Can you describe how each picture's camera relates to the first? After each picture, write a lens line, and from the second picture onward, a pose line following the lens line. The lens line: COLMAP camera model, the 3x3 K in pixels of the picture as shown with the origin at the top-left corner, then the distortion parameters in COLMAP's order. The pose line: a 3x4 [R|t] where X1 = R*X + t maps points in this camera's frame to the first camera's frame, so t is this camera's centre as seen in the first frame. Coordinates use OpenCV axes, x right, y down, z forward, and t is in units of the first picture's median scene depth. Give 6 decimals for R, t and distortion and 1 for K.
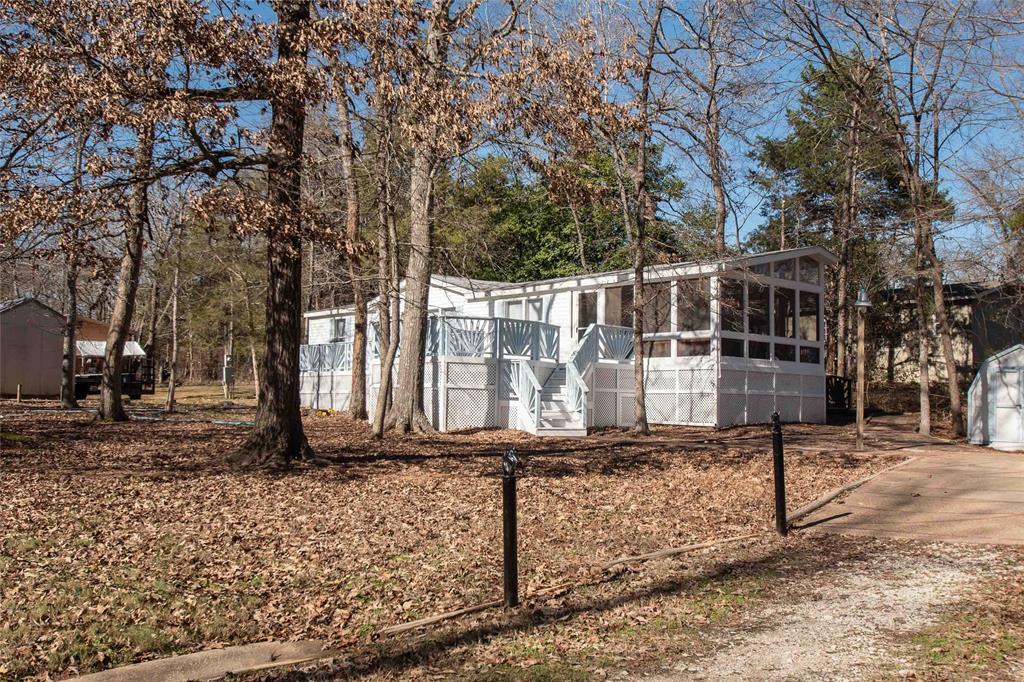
lens RADIAL K [[1028.9, 0, 510.2], [0, 1028.9, 330.7], [0, 0, 1]] dist [-0.060001, 0.013701]
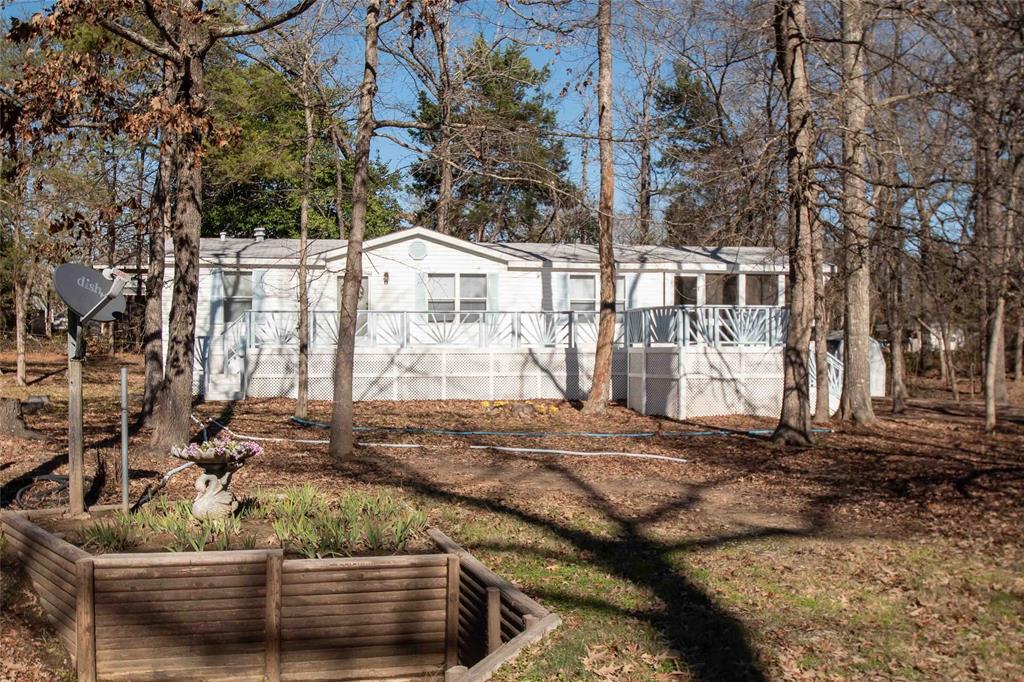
lens RADIAL K [[1028.9, 0, 510.2], [0, 1028.9, 330.7], [0, 0, 1]] dist [-0.060001, 0.013701]
pose [[0.509277, 0.004240, 0.860592, -0.944260], [-0.059786, 0.997746, 0.030464, -0.003885], [-0.858523, -0.066966, 0.508383, 0.665264]]
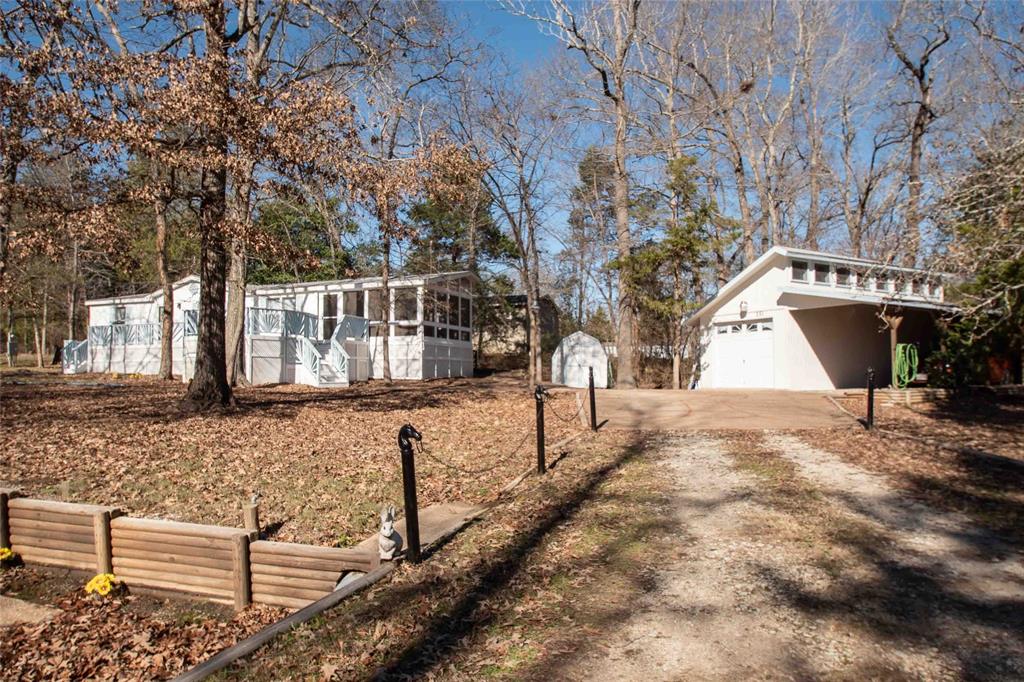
lens RADIAL K [[666.0, 0, 512.0], [0, 666.0, 341.0], [0, 0, 1]] dist [-0.033242, 0.000232]
pose [[0.890345, 0.003443, 0.455274, -0.143475], [-0.017864, 0.999466, 0.027377, 0.000940], [-0.454936, -0.032508, 0.889931, -0.004877]]
